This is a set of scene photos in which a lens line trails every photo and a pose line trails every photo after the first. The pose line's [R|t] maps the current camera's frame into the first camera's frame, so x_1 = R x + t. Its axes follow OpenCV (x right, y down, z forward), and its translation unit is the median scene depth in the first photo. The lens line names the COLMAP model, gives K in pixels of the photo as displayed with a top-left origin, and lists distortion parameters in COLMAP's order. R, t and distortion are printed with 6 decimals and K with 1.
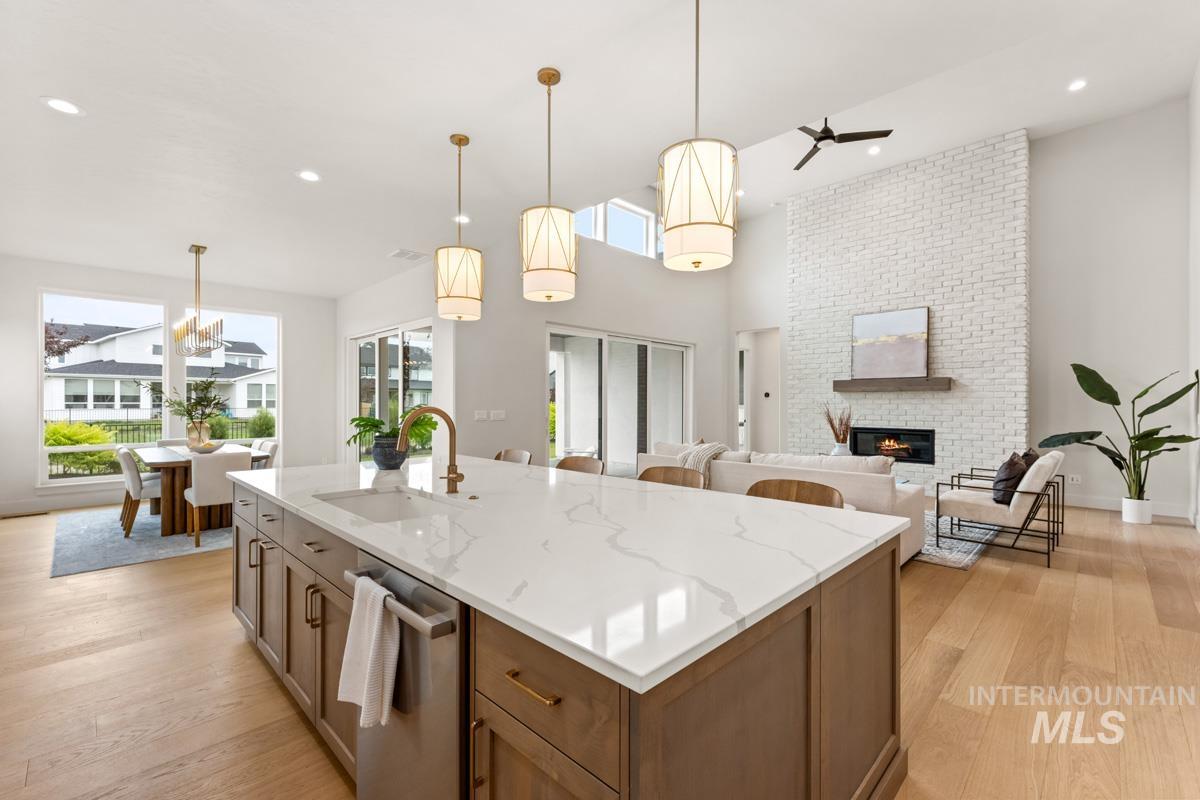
lens RADIAL K [[512.3, 0, 596.9], [0, 512.3, 402.6], [0, 0, 1]] dist [0.001059, 0.000316]
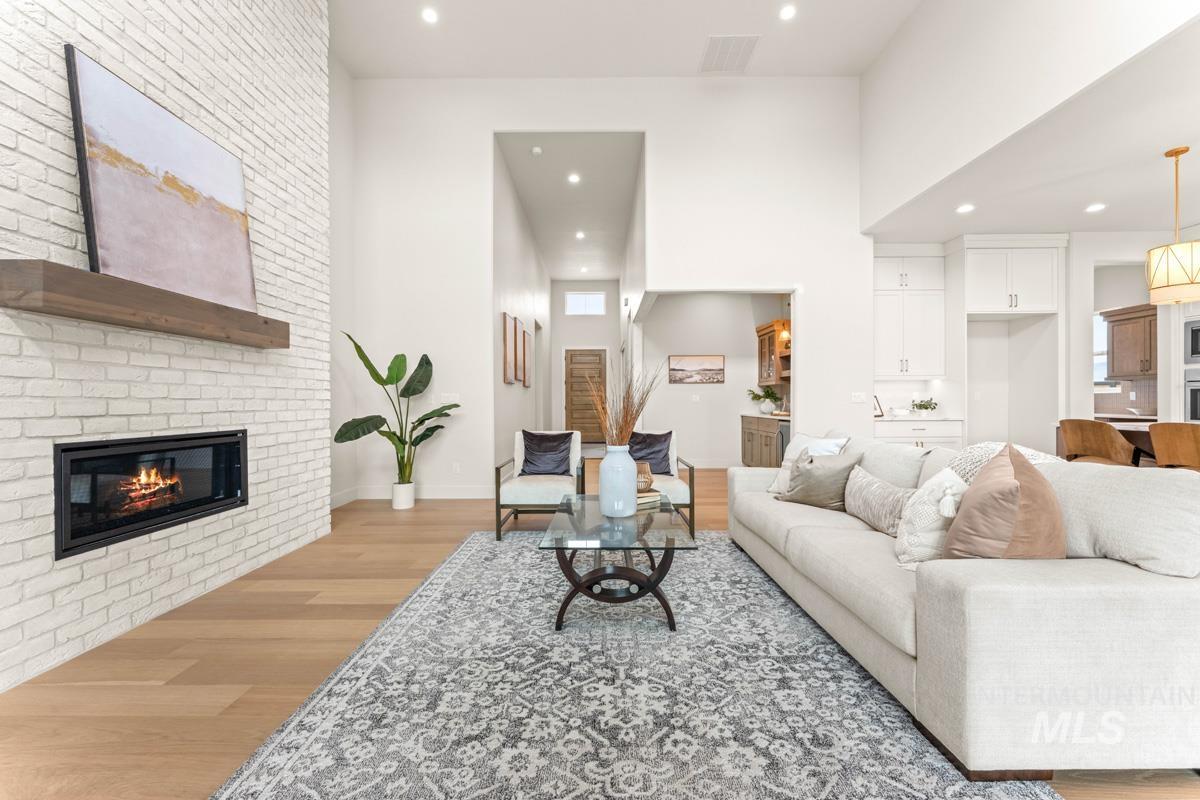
lens RADIAL K [[476.9, 0, 592.2], [0, 476.9, 403.9], [0, 0, 1]] dist [-0.005444, -0.000140]
pose [[-0.691438, -0.000944, 0.722435, 0.129702], [0.003231, 0.999985, 0.004399, 0.028814], [-0.722429, 0.005375, -0.691425, 1.078682]]
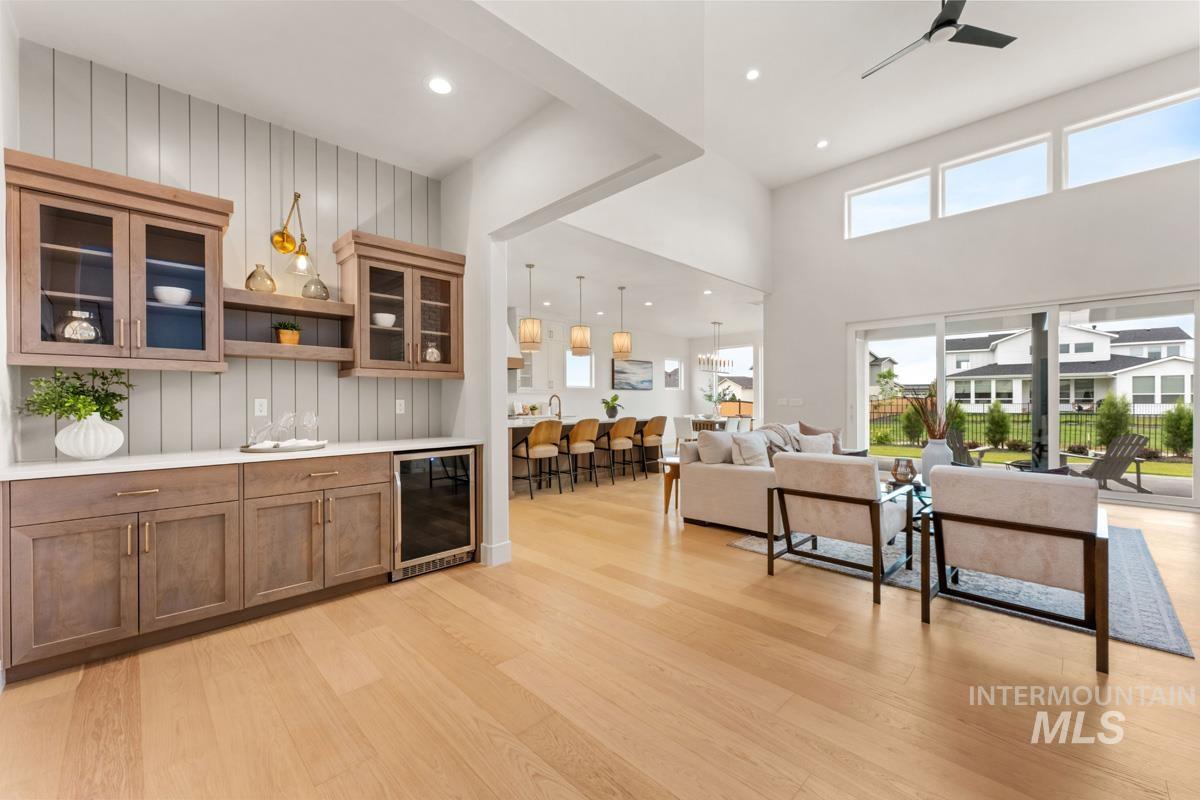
lens RADIAL K [[474.2, 0, 595.3], [0, 474.2, 401.6], [0, 0, 1]] dist [0.002782, 0.000019]
pose [[-0.019844, -0.001246, -0.999802, 0.943481], [0.004894, 0.999987, -0.001343, 0.019010], [0.999791, -0.004920, -0.019837, 0.420554]]
